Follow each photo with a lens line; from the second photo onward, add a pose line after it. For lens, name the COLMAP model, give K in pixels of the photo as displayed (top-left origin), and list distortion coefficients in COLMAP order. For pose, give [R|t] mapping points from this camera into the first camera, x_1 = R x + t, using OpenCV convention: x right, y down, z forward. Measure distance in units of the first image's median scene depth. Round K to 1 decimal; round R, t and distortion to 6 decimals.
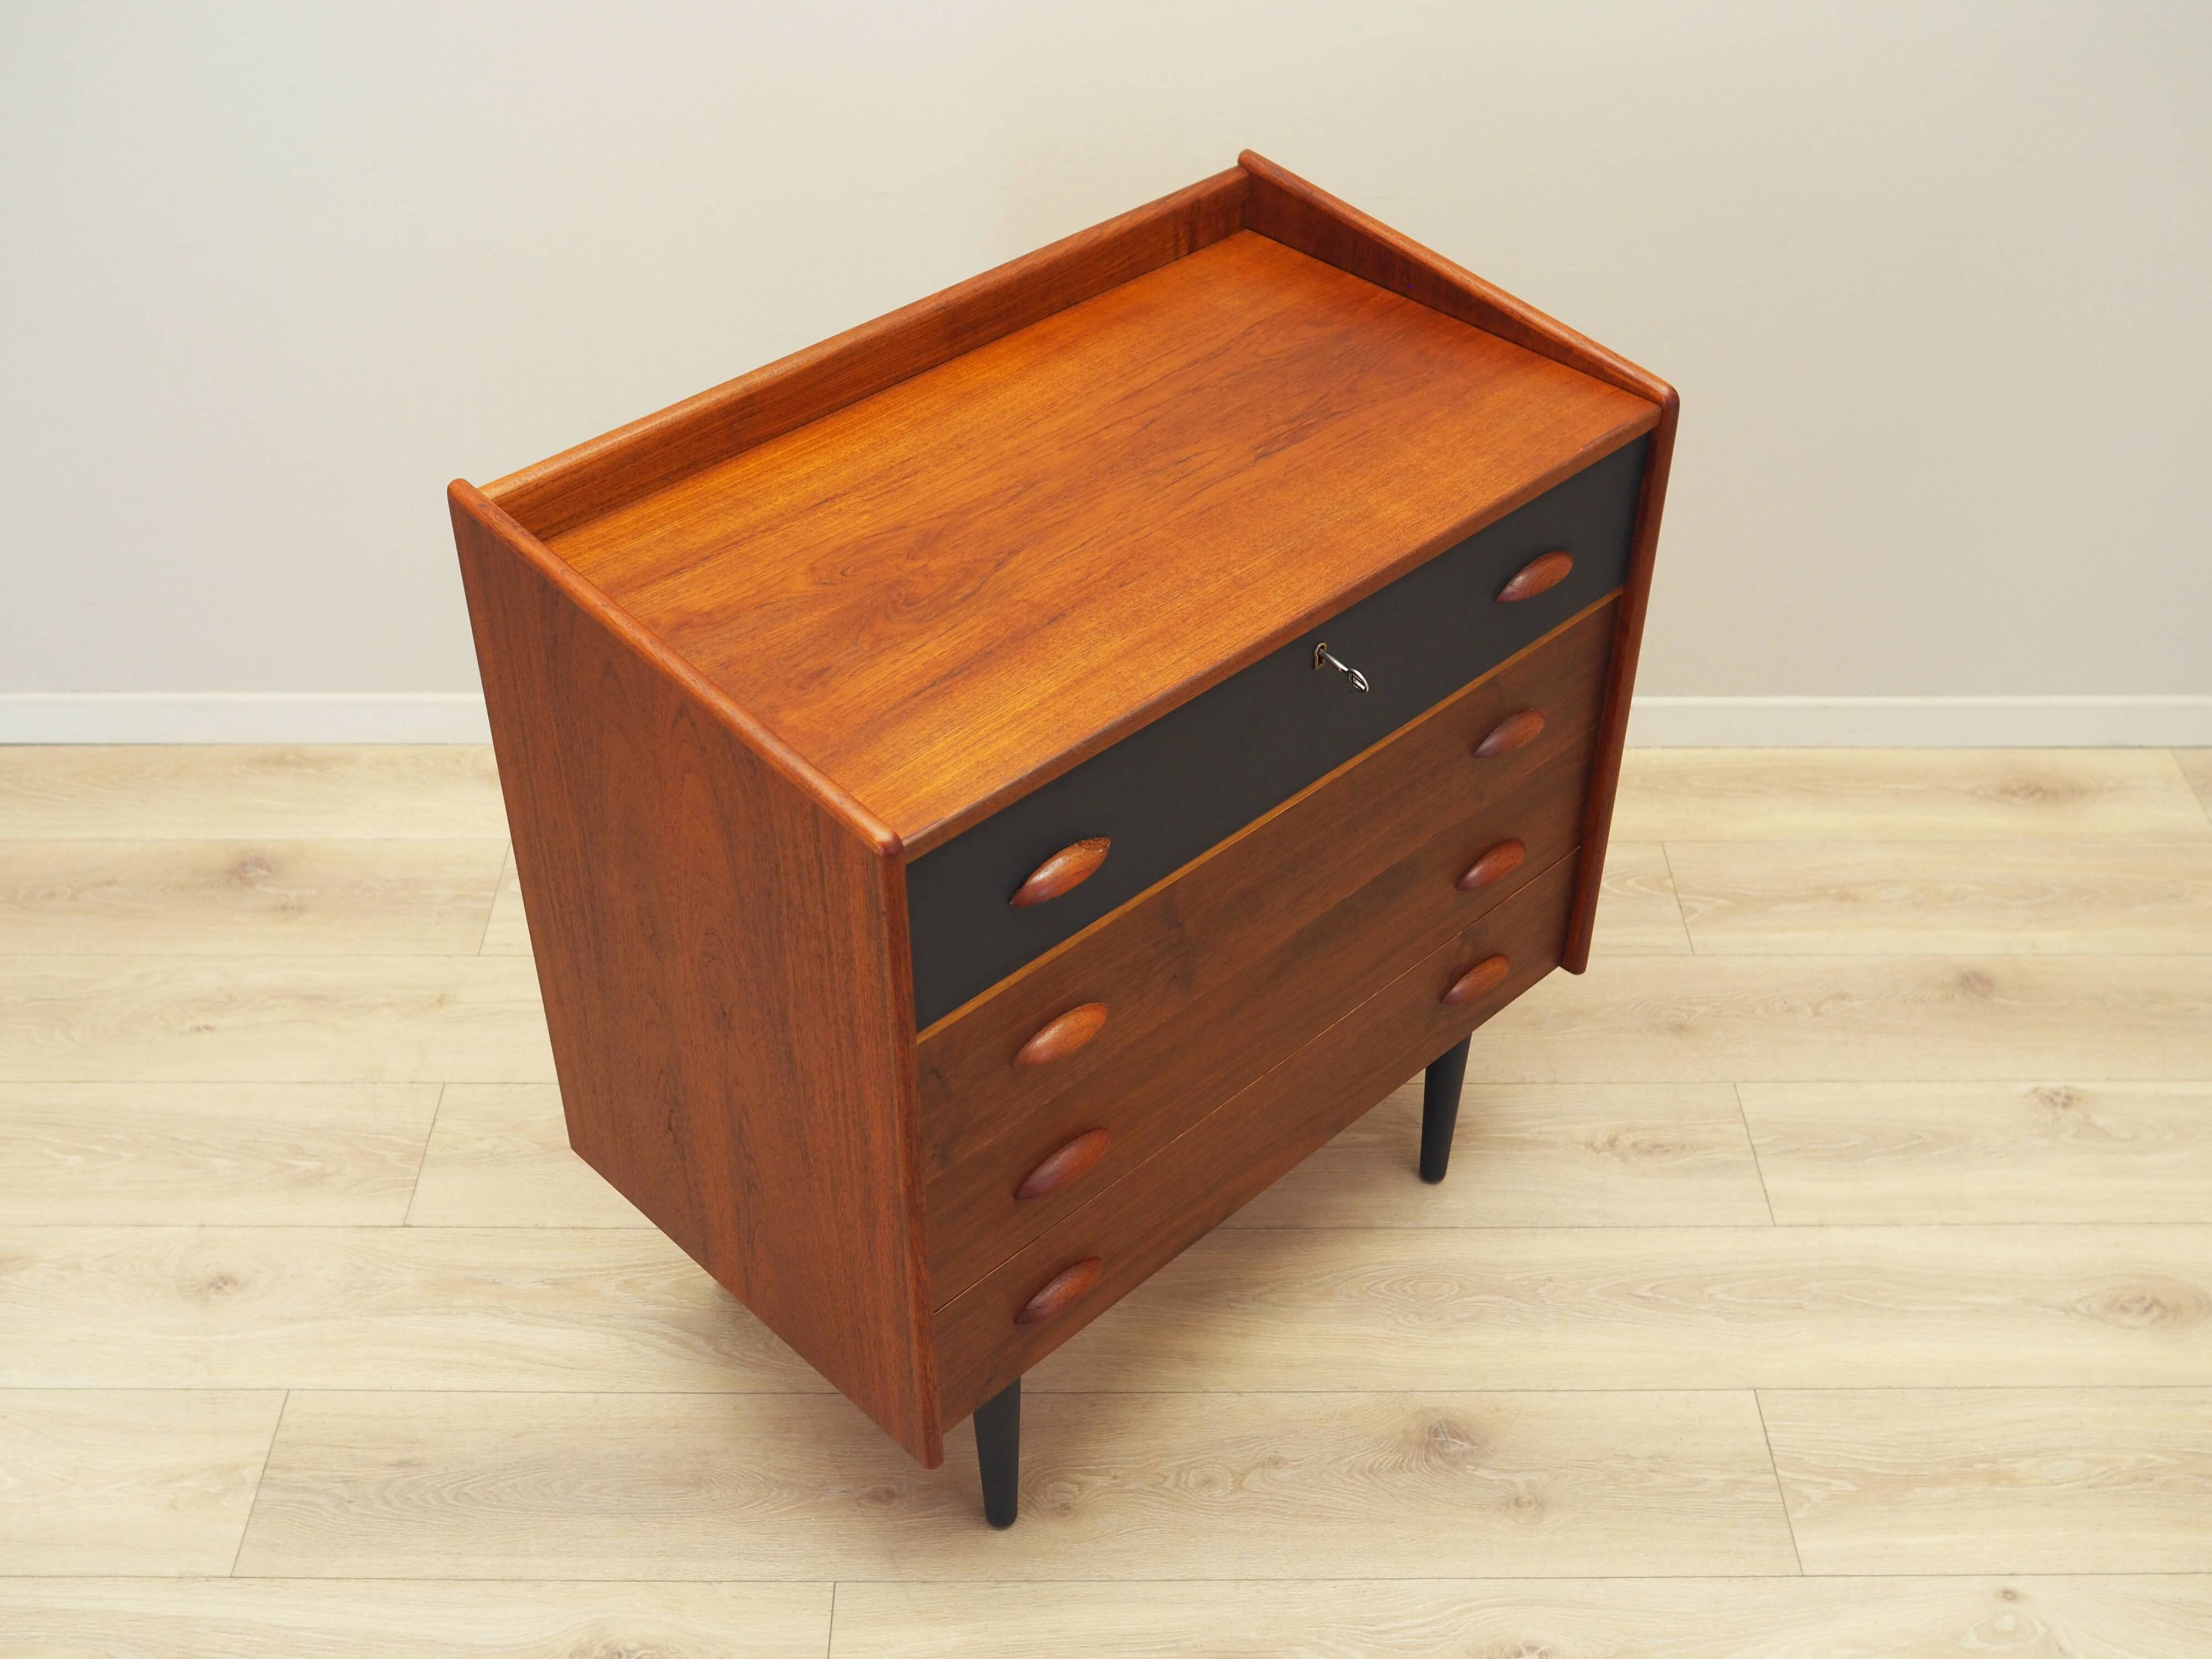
lens RADIAL K [[2313.1, 0, 1074.7], [0, 2313.1, 830.3], [0, 0, 1]] dist [-0.031117, -0.014354]
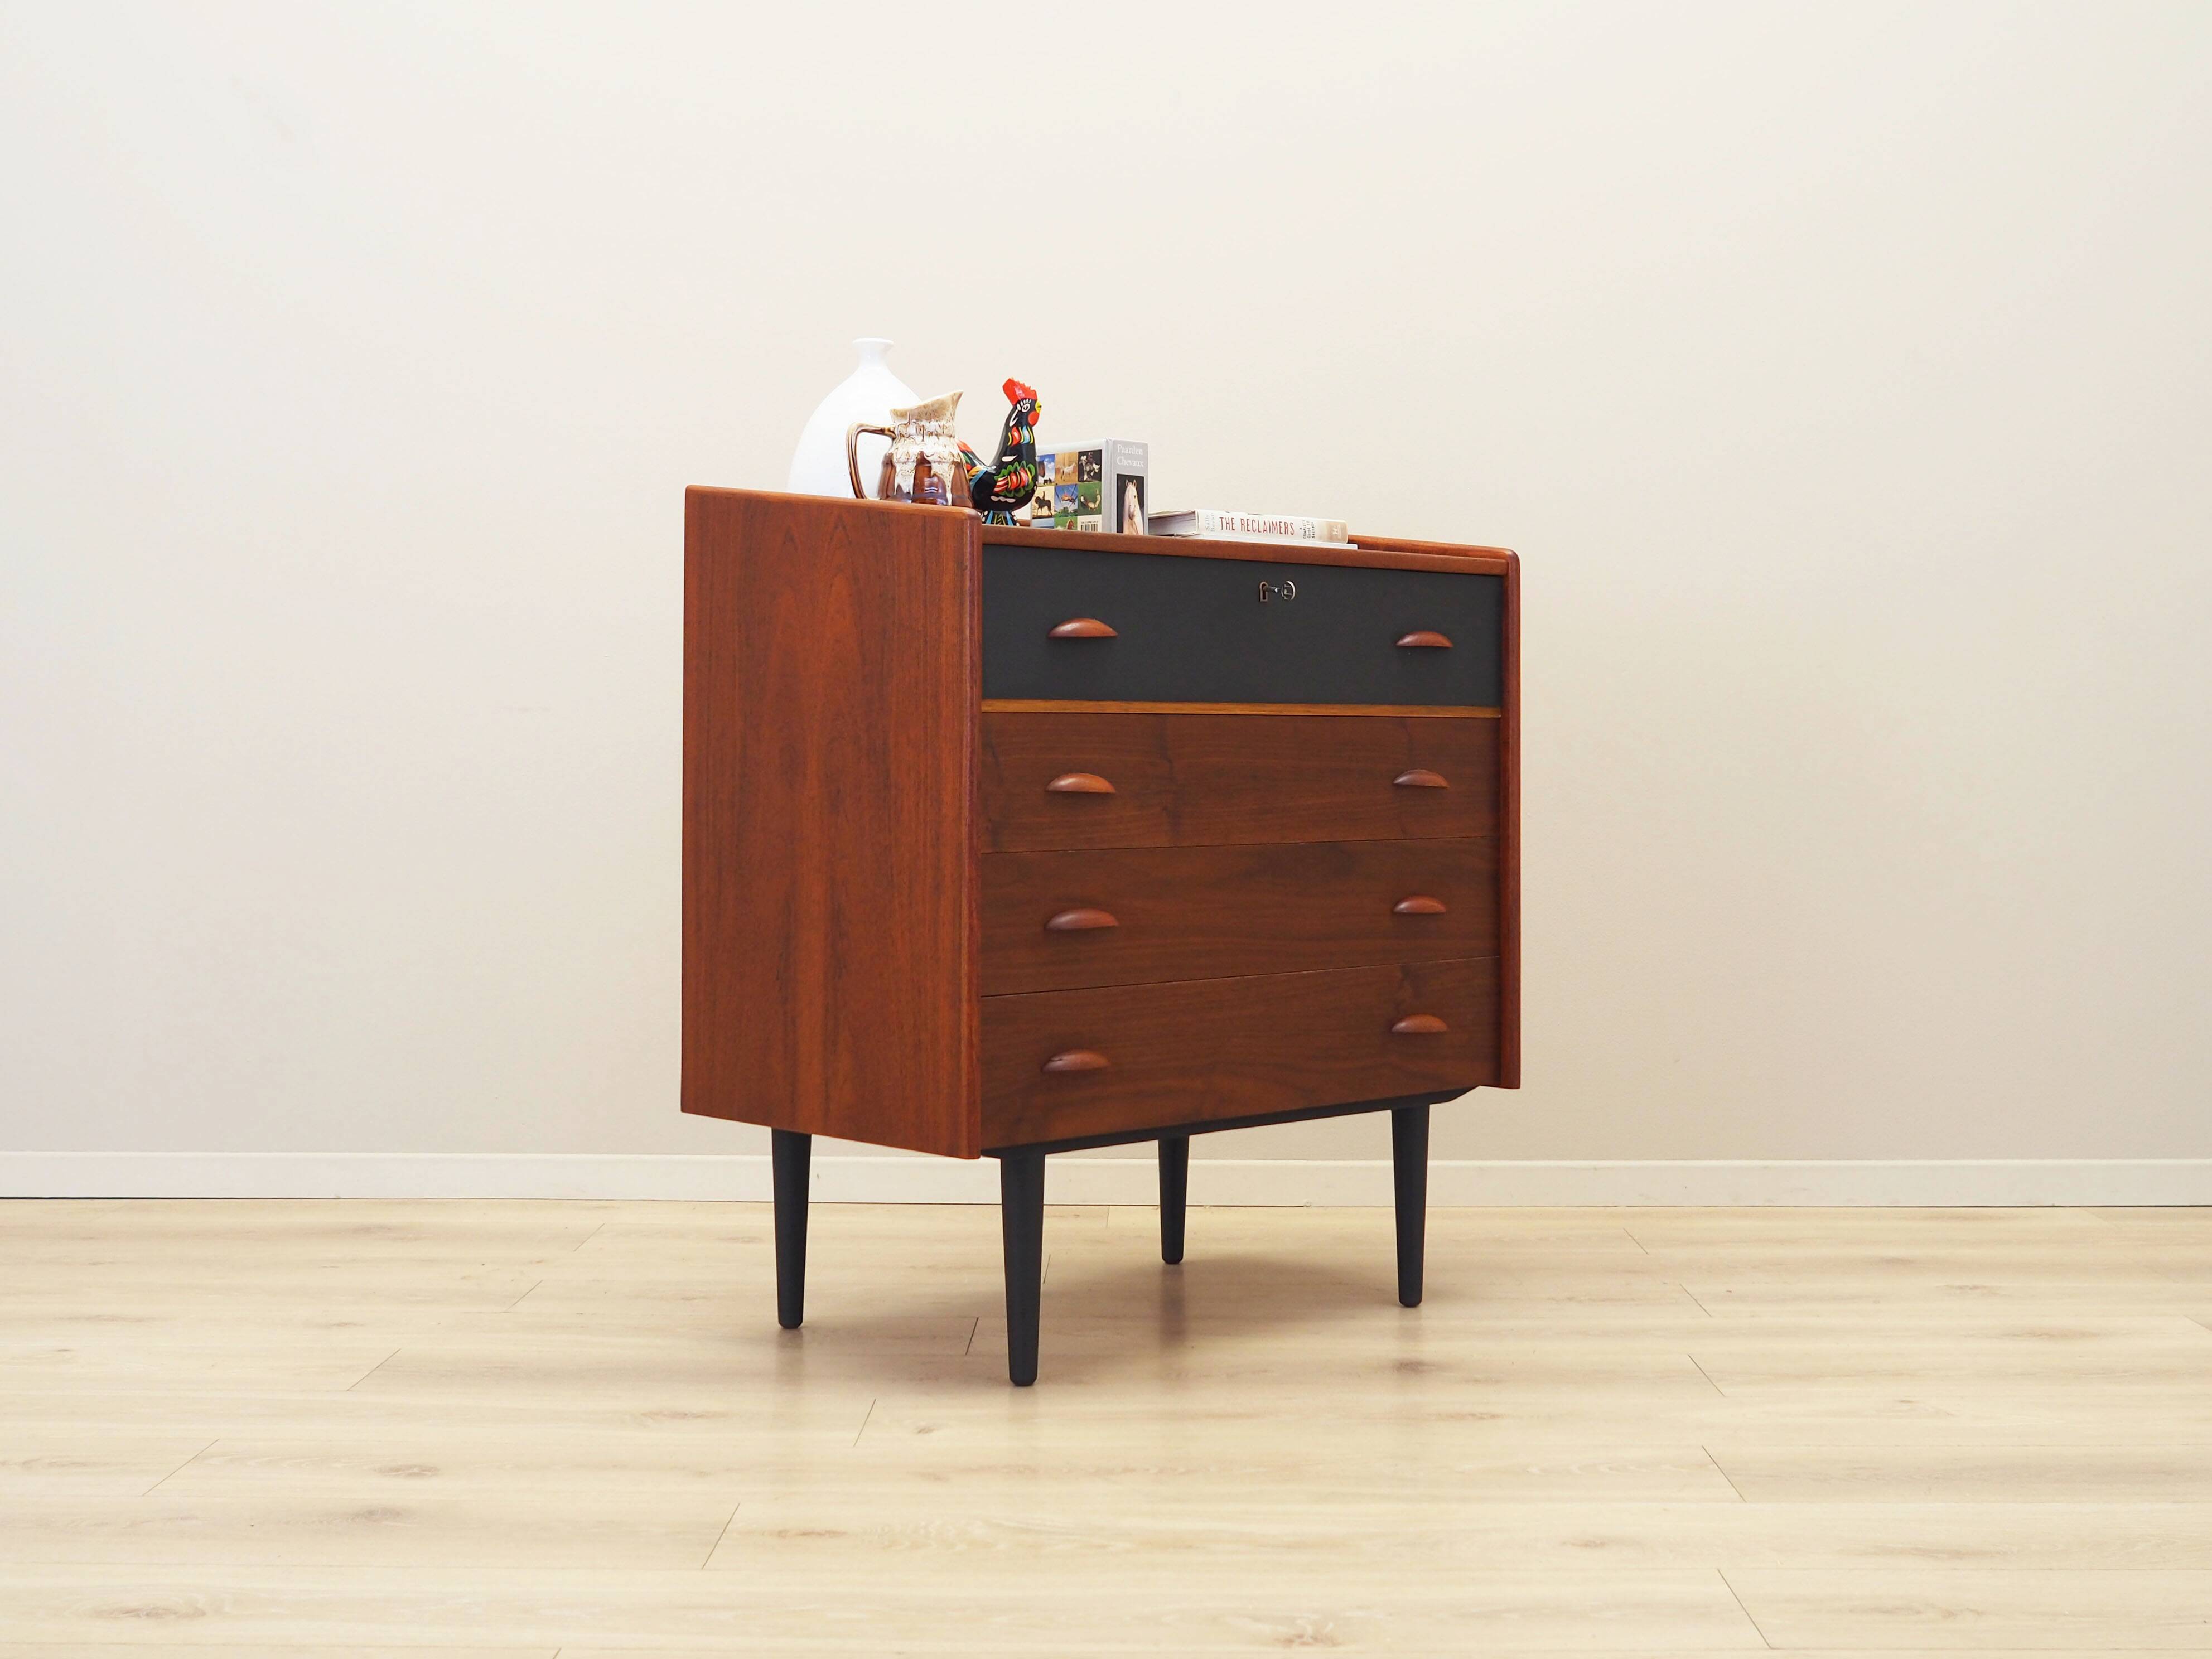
lens RADIAL K [[2688.9, 0, 1114.8], [0, 2688.9, 844.6], [0, 0, 1]] dist [-0.026634, 0.014632]
pose [[0.999901, 0.006771, -0.012298, 0.027771], [-0.012786, 0.801009, -0.598516, 0.874511], [0.005798, 0.598614, 0.801016, -0.222975]]
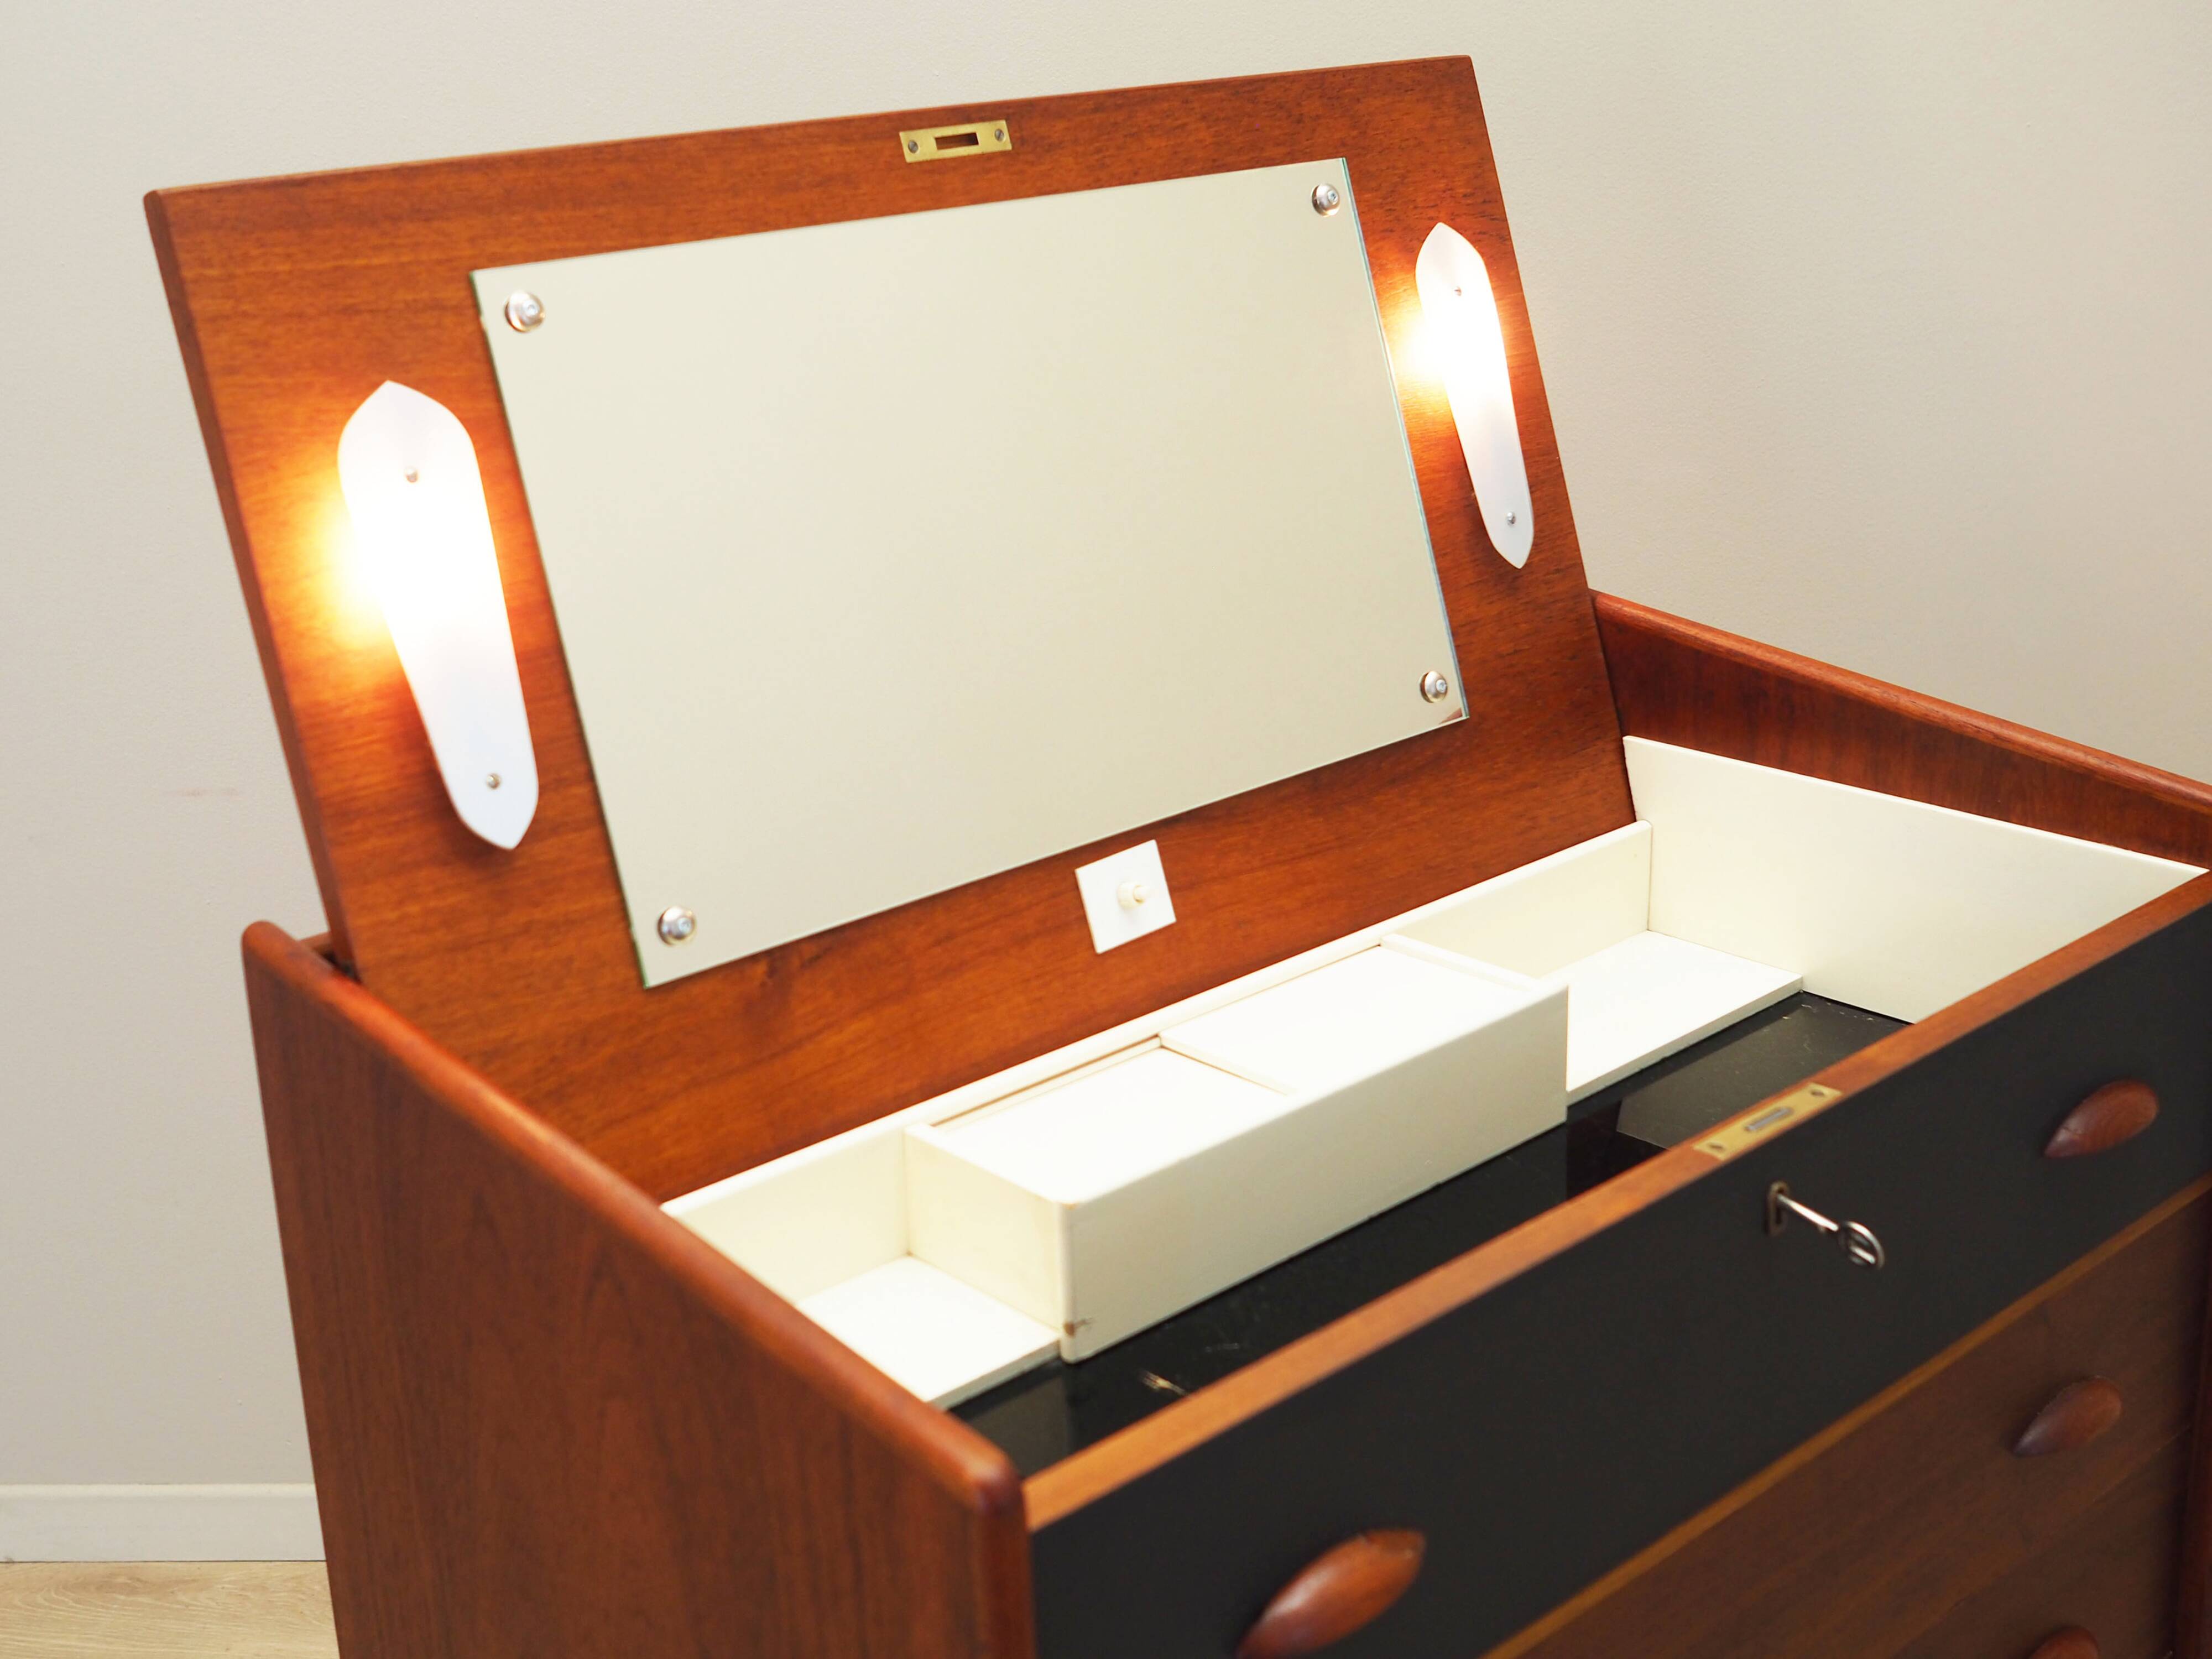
lens RADIAL K [[2580.5, 0, 966.2], [0, 2580.5, 826.7], [0, 0, 1]] dist [-0.015664, -0.001724]
pose [[0.996650, -0.025020, -0.077864, -0.028522], [-0.004596, 0.933420, -0.358756, 0.048056], [0.081656, 0.357912, 0.930178, 0.312220]]
